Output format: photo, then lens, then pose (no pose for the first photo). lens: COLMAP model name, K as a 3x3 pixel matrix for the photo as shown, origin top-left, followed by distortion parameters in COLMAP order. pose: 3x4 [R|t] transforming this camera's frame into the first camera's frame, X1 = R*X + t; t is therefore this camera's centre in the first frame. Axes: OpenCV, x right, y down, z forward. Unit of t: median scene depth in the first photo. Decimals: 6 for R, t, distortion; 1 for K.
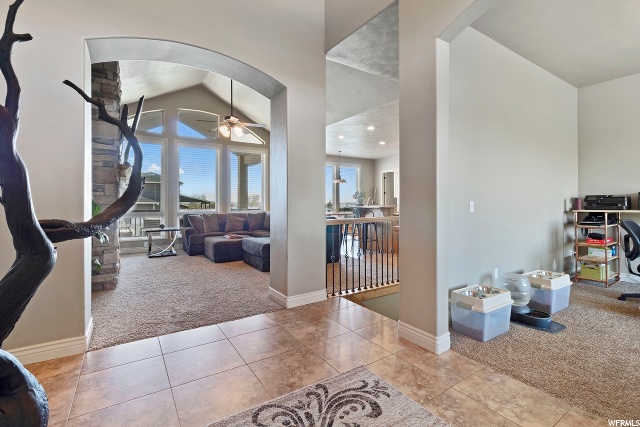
lens RADIAL K [[299.8, 0, 323.1], [0, 299.8, 202.2], [0, 0, 1]] dist [-0.001133, 0.000295]
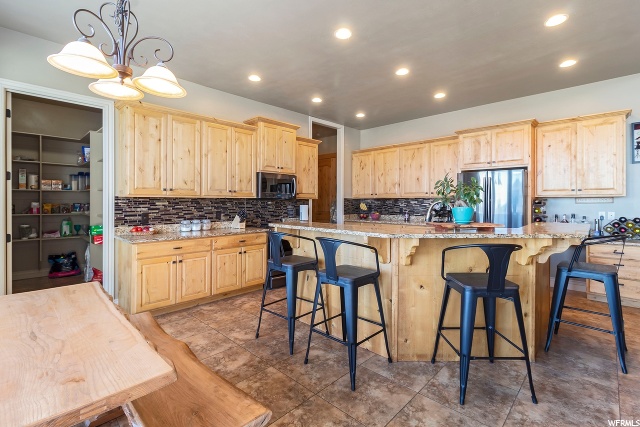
lens RADIAL K [[299.8, 0, 323.1], [0, 299.8, 202.2], [0, 0, 1]] dist [-0.001133, 0.000295]
pose [[-0.221377, -0.002218, 0.975186, -0.170558], [-0.000591, 0.999998, 0.002141, -0.019490], [-0.975188, -0.000102, -0.221377, 1.470884]]
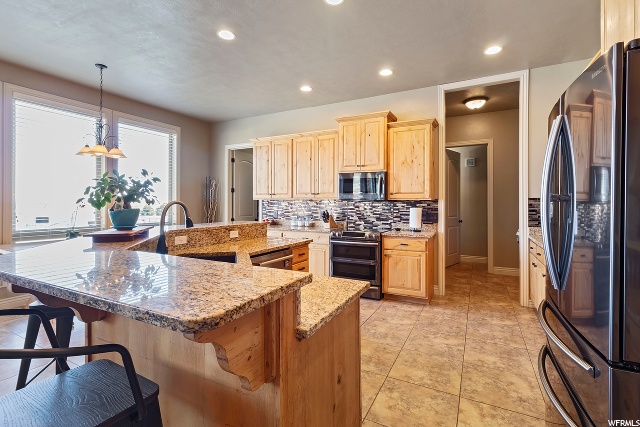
lens RADIAL K [[299.8, 0, 323.1], [0, 299.8, 202.2], [0, 0, 1]] dist [-0.001133, 0.000295]
pose [[0.873385, 0.000186, 0.487030, 0.168314], [-0.001713, 0.999995, 0.002691, -0.023404], [-0.487027, -0.003185, 0.873381, 0.888007]]
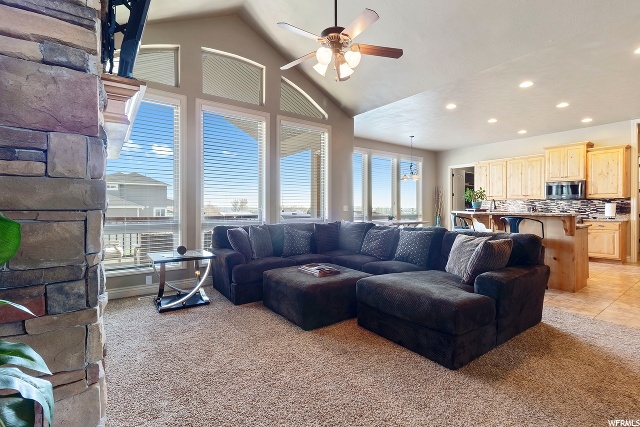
lens RADIAL K [[297.6, 0, 319.1], [0, 297.6, 208.8], [0, 0, 1]] dist [-0.000908, 0.000076]
pose [[0.999023, 0.002083, 0.044141, -0.311222], [-0.002357, 0.999978, 0.006153, 0.002712], [-0.044127, -0.006251, 0.999006, 0.449825]]
